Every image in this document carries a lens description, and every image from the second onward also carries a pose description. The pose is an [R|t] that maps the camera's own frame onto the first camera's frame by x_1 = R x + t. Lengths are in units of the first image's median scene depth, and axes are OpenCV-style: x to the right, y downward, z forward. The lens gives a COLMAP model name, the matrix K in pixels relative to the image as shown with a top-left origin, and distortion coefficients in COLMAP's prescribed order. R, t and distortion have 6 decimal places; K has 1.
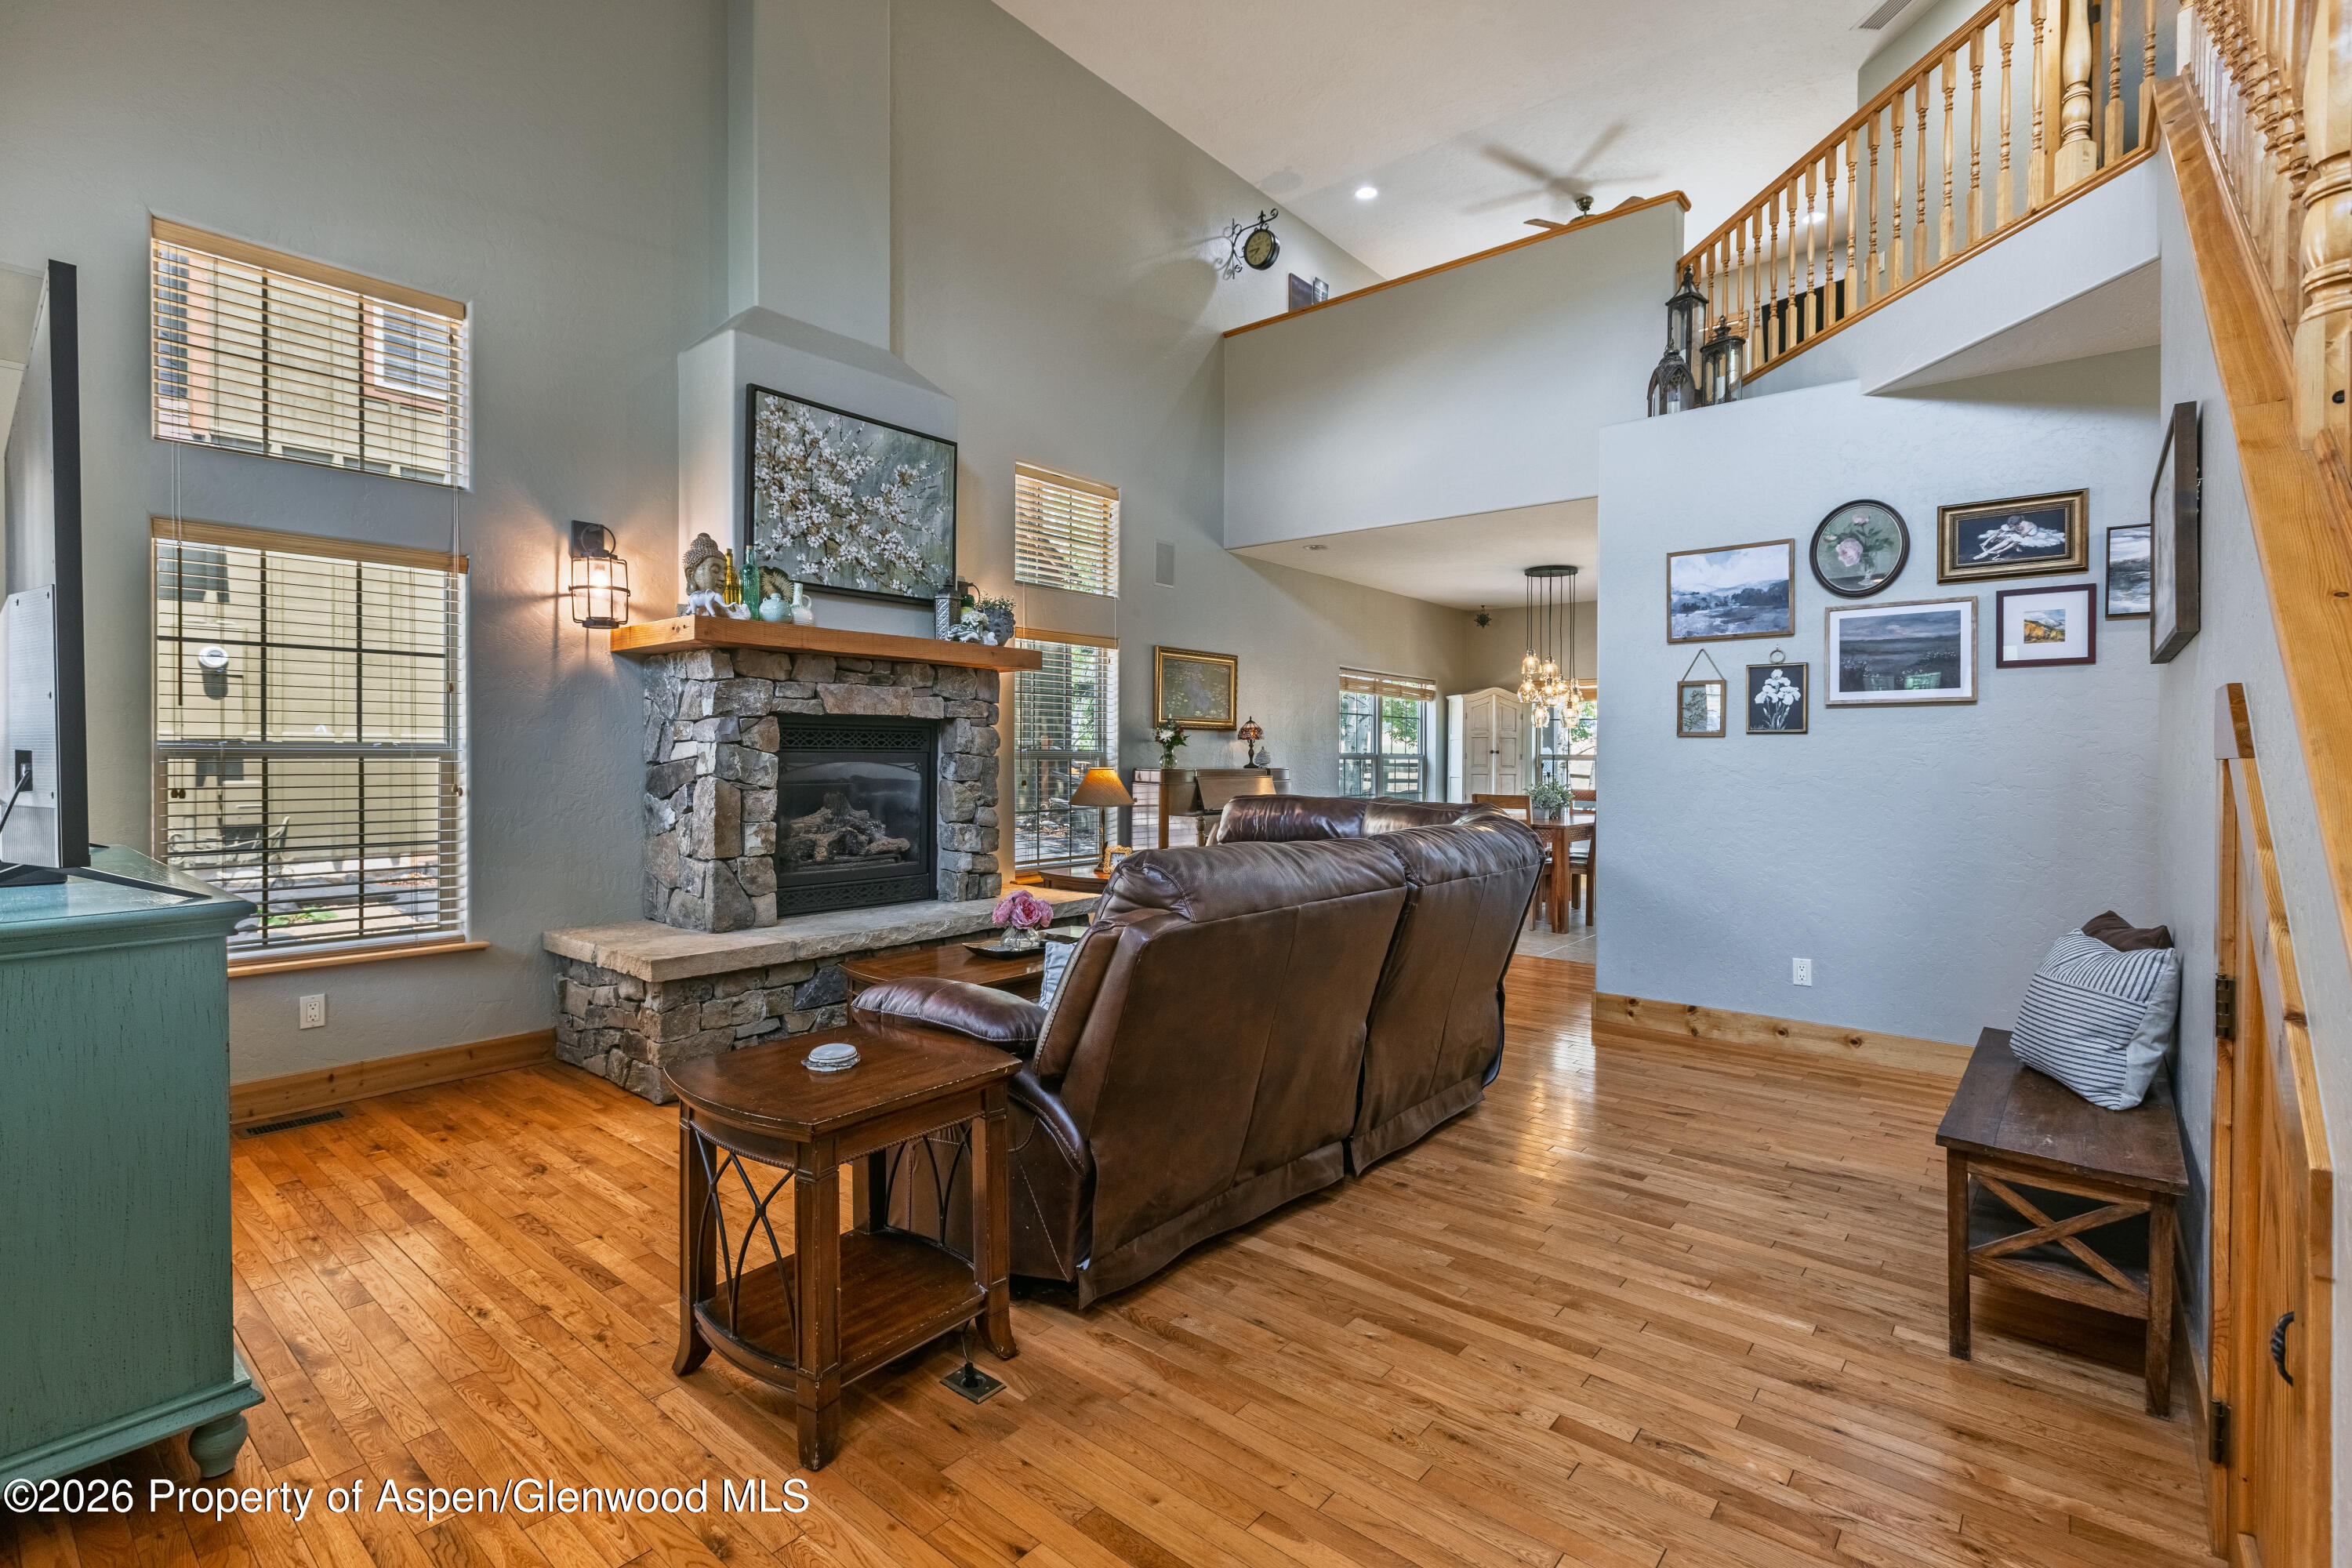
lens RADIAL K [[1061.3, 0, 1184.2], [0, 1061.3, 766.5], [0, 0, 1]] dist [0.000477, -0.000584]
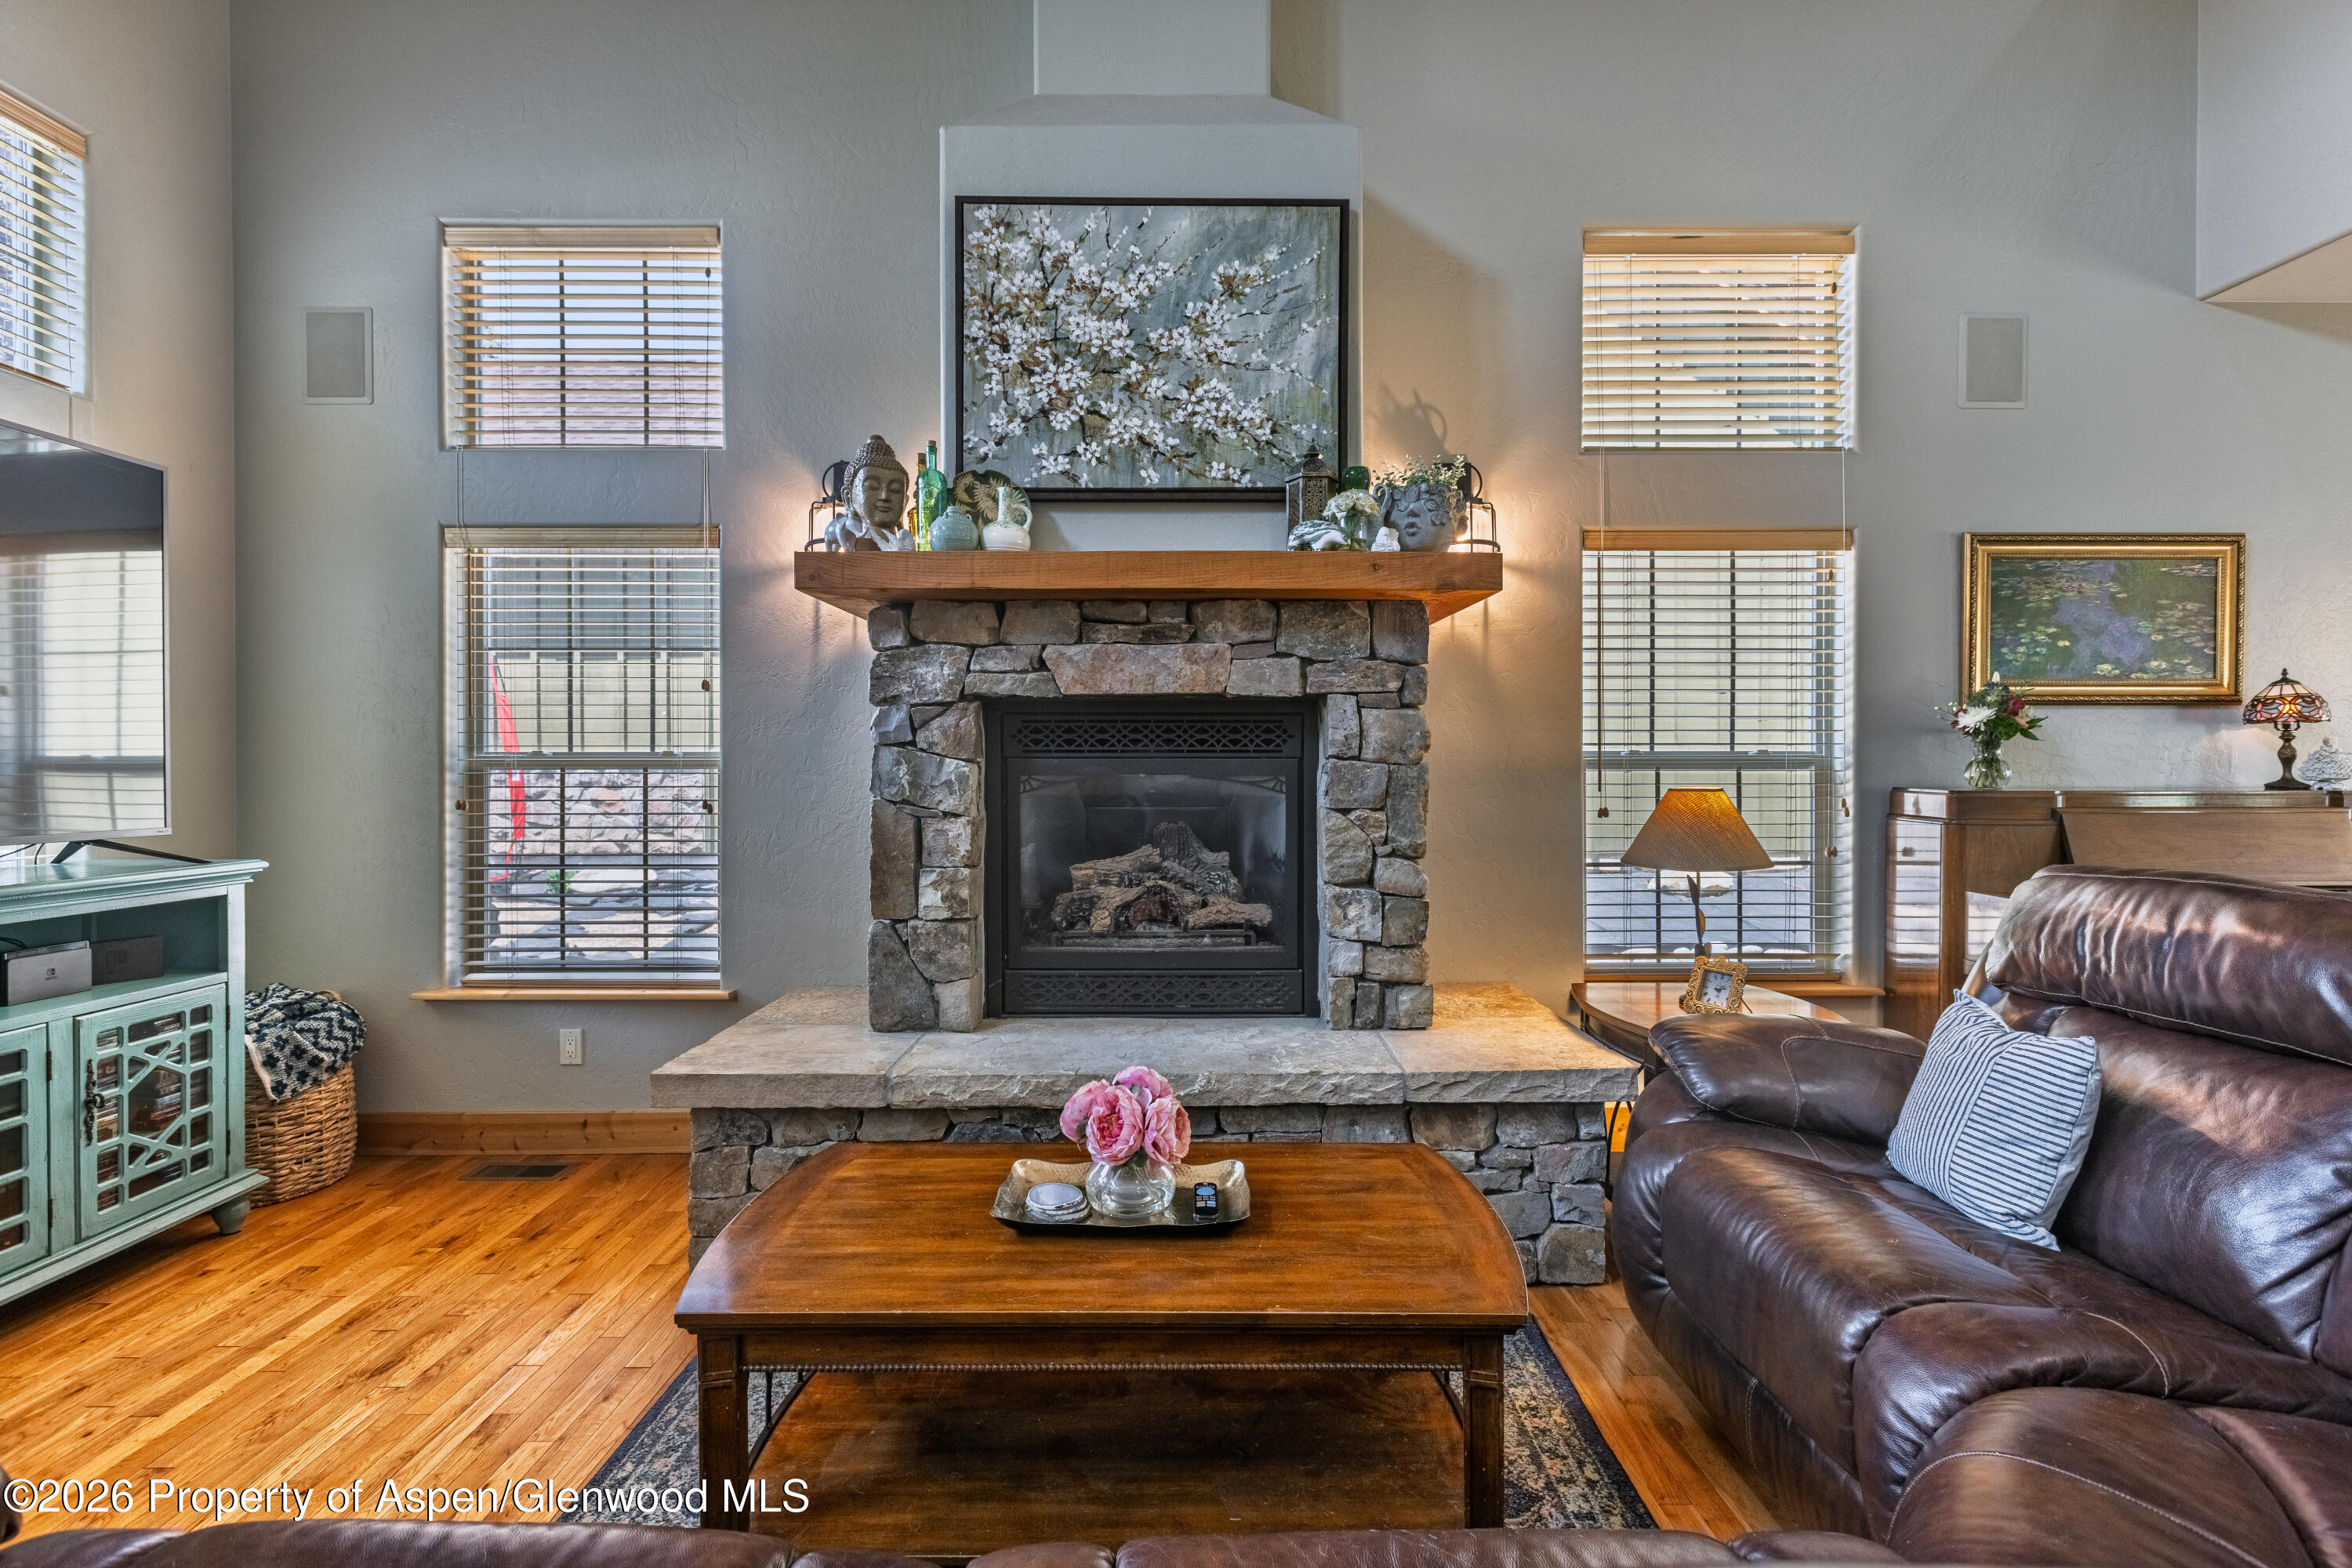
lens RADIAL K [[1061.3, 0, 1184.2], [0, 1061.3, 766.5], [0, 0, 1]] dist [0.000477, -0.000584]
pose [[0.646797, -0.003782, -0.762653, 0.168178], [-0.004557, 0.999951, -0.008823, -0.003355], [0.762649, 0.009182, 0.646748, 0.635169]]
